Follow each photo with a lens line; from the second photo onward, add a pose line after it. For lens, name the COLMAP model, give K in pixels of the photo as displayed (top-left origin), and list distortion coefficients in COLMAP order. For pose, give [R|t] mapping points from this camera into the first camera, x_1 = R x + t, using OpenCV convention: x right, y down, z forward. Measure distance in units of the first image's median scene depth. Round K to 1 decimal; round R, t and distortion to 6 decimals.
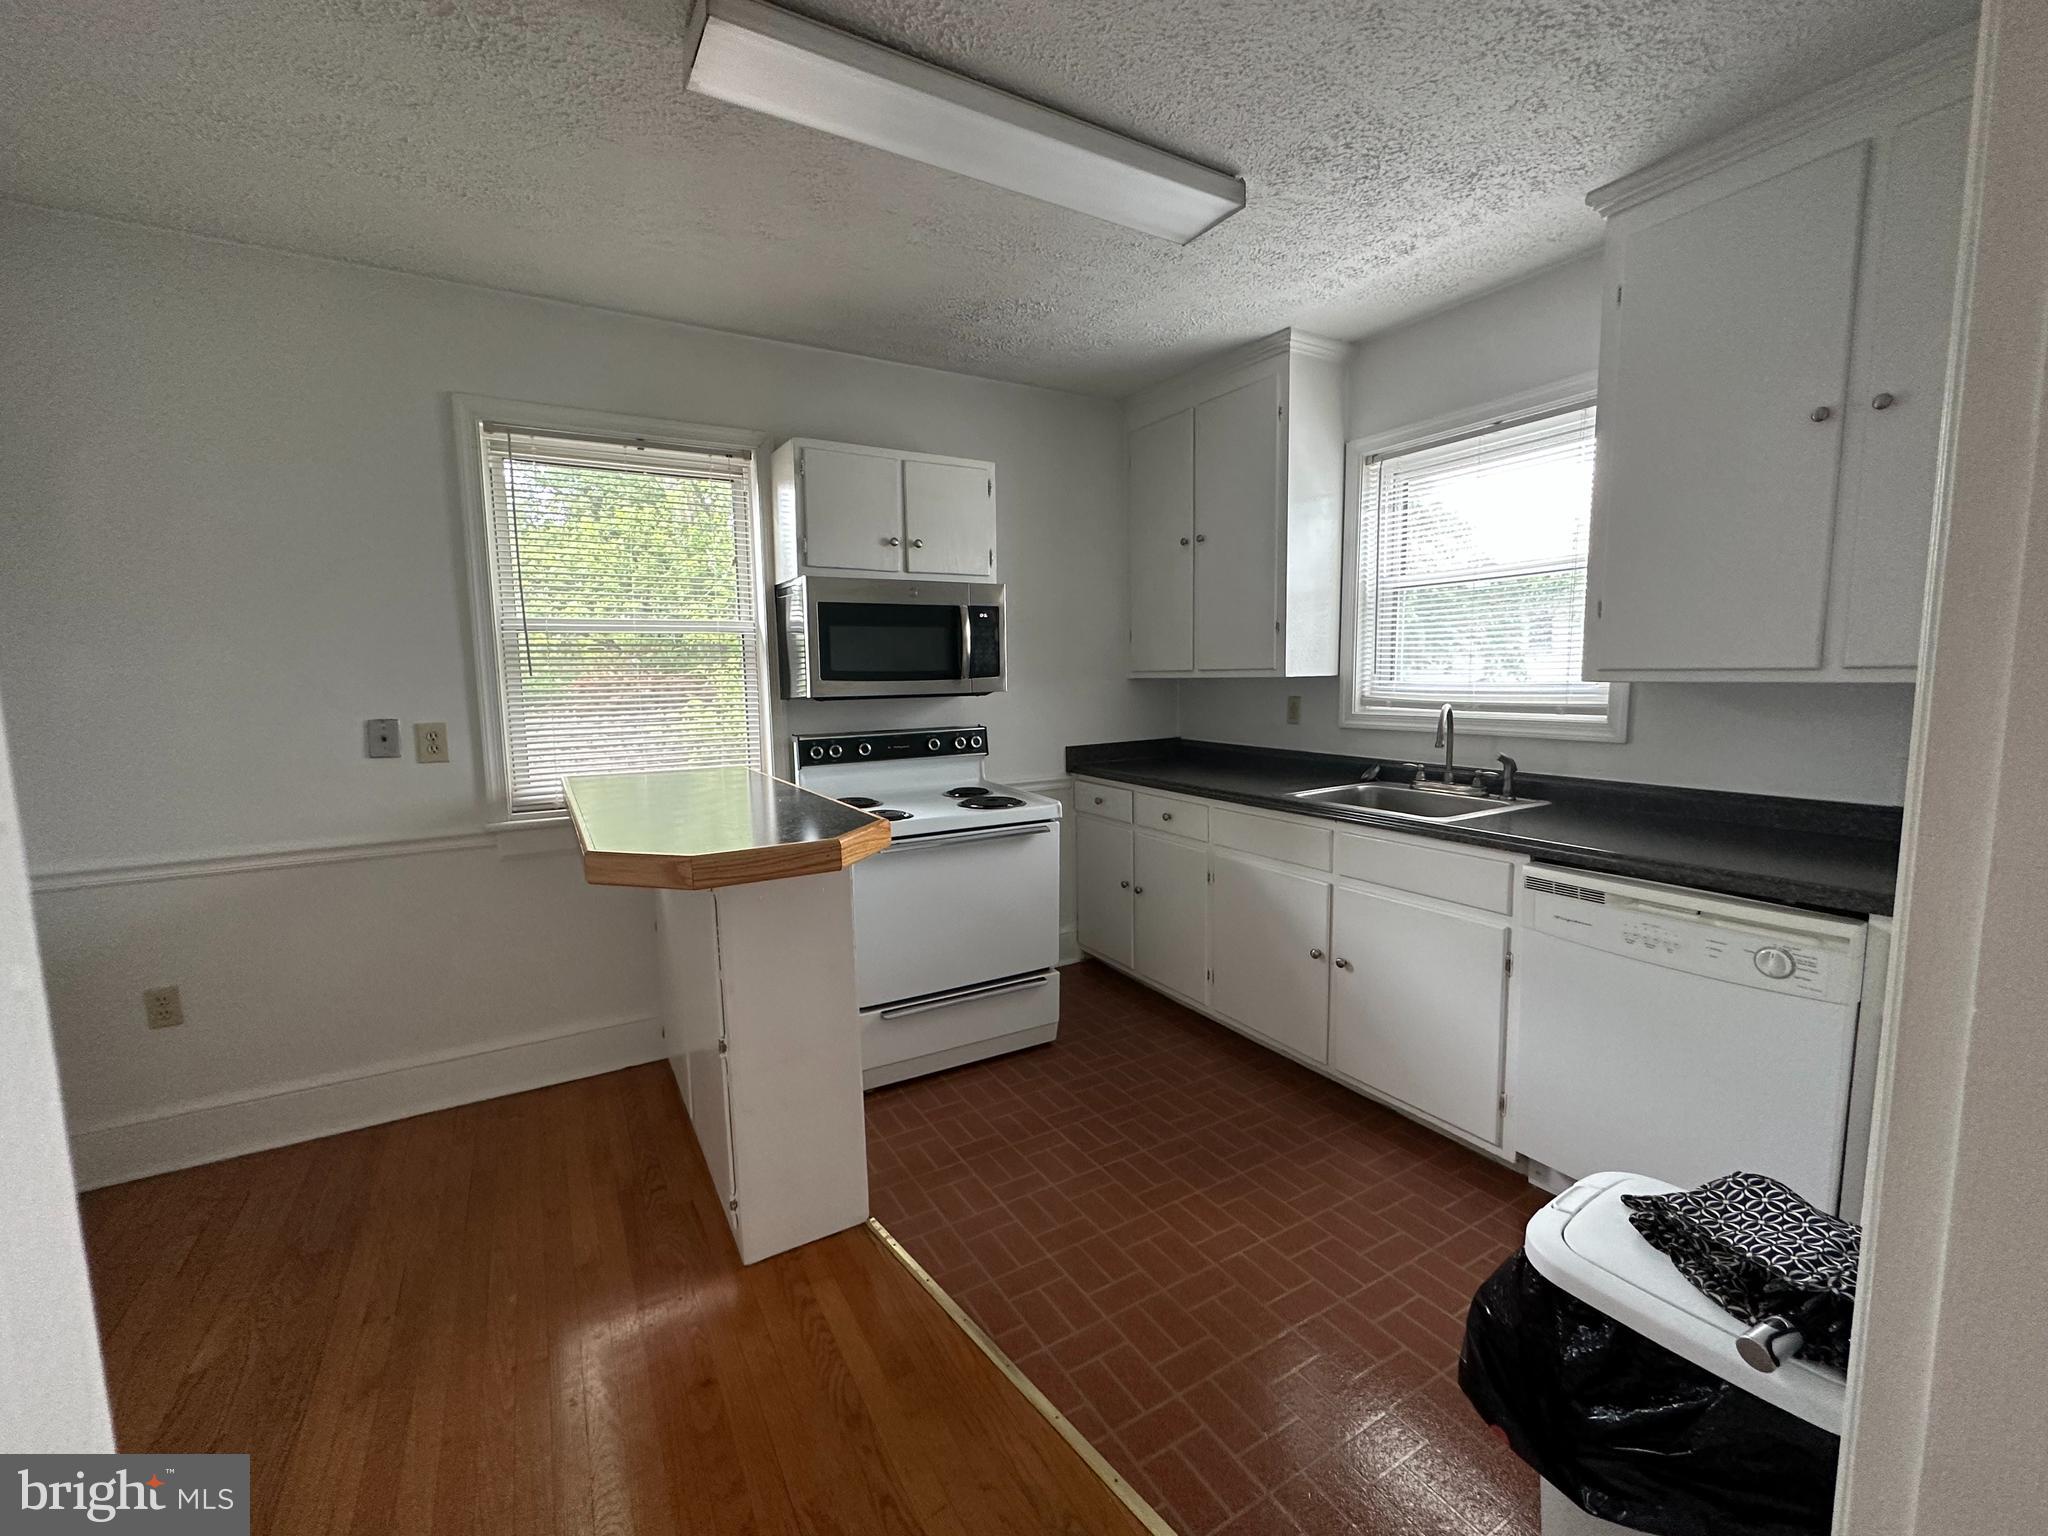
lens RADIAL K [[828.5, 0, 1019.2], [0, 828.5, 769.5], [0, 0, 1]] dist [-0.015296, -0.000116]
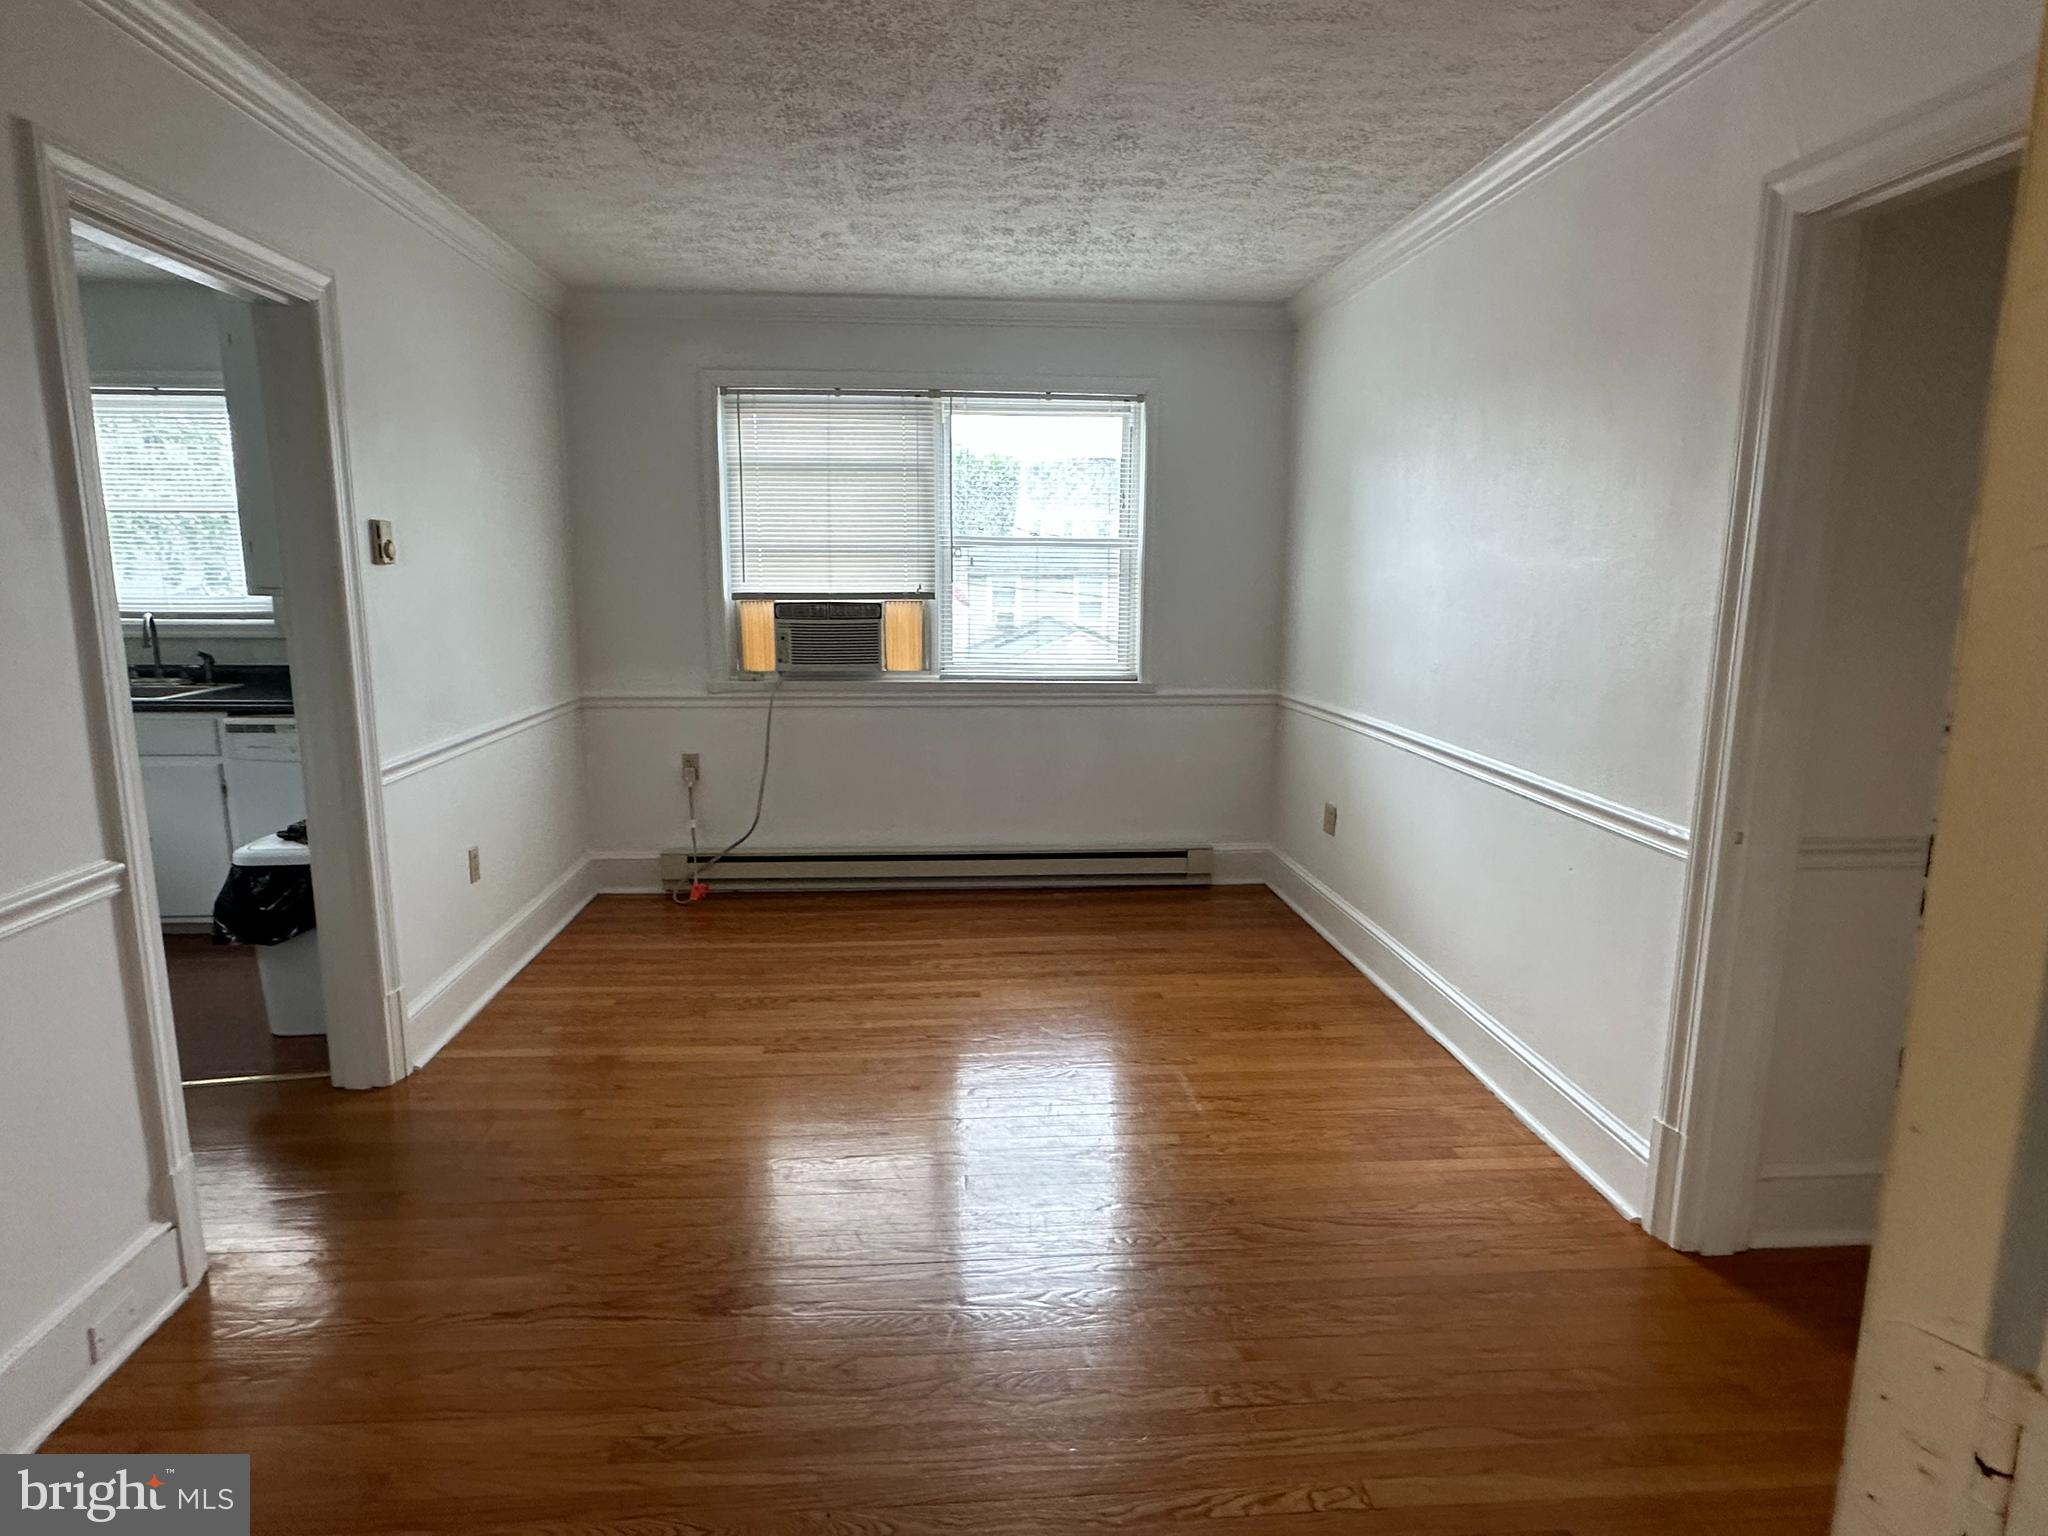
lens RADIAL K [[1165.8, 0, 1008.9], [0, 1165.8, 767.3], [0, 0, 1]] dist [0.001695, 0.000287]
pose [[0.439594, -0.131007, 0.888591, -0.482545], [0.089026, 0.990790, 0.102032, 0.082844], [-0.893774, 0.034255, 0.447208, -0.898197]]
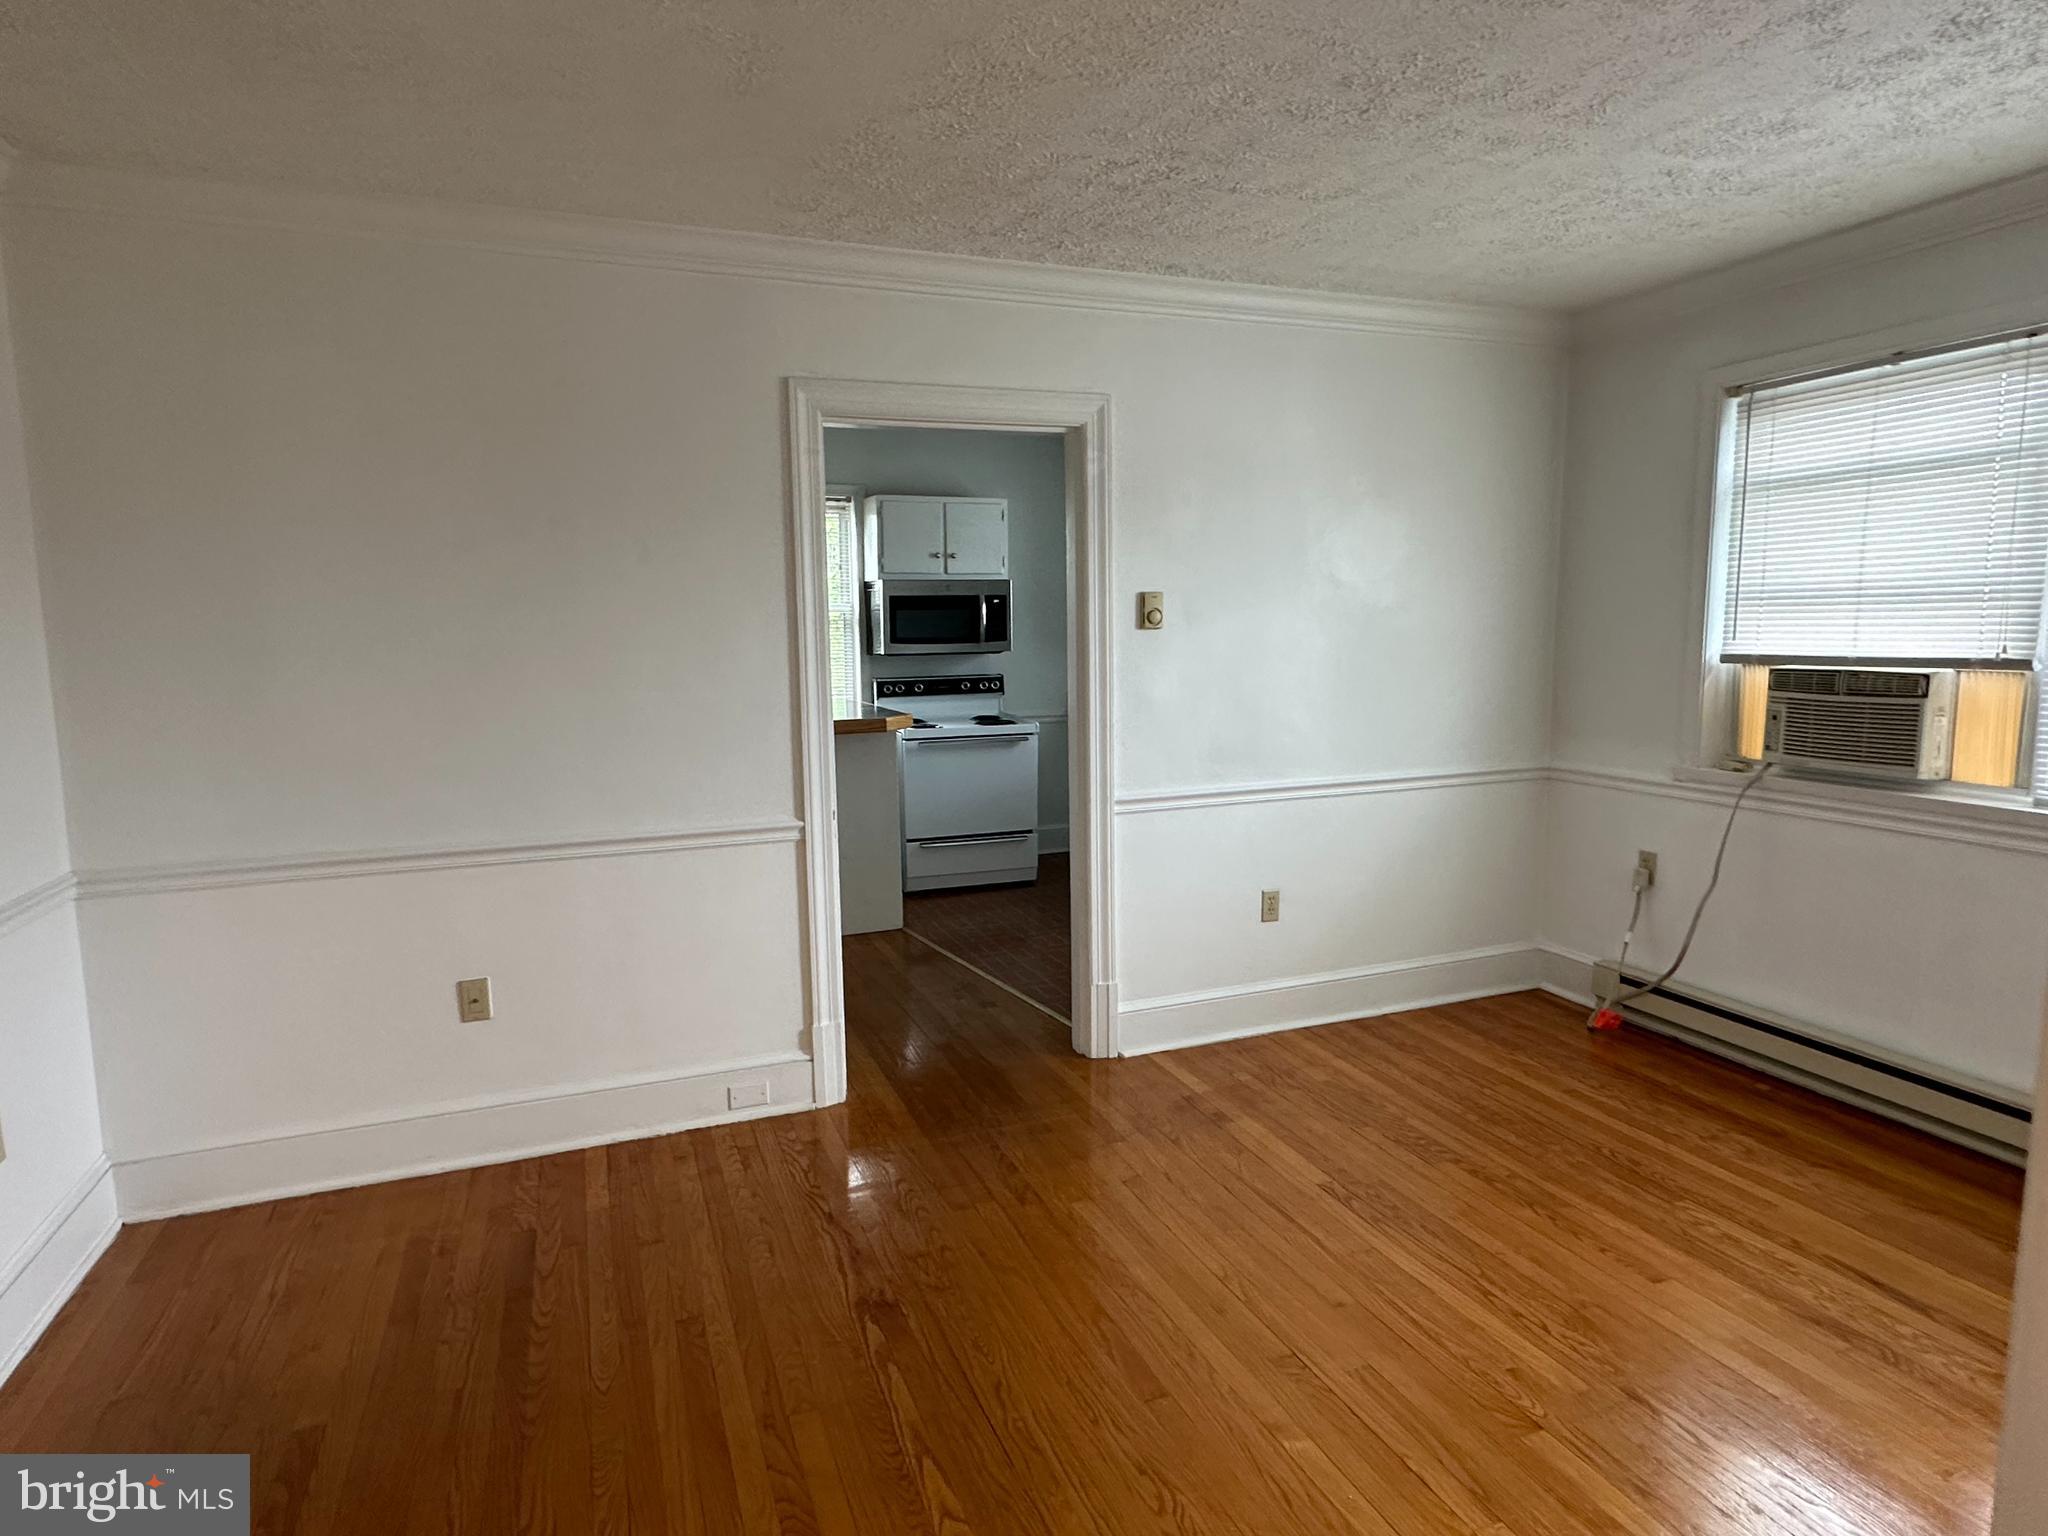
lens RADIAL K [[1165.8, 0, 1014.4], [0, 1165.8, 761.3], [0, 0, 1]] dist [0.001695, 0.000287]
pose [[0.986316, 0.022714, -0.163294, 0.377677], [-0.020868, 0.999698, 0.013011, 0.087720], [0.163540, -0.009426, 0.986492, -1.214120]]
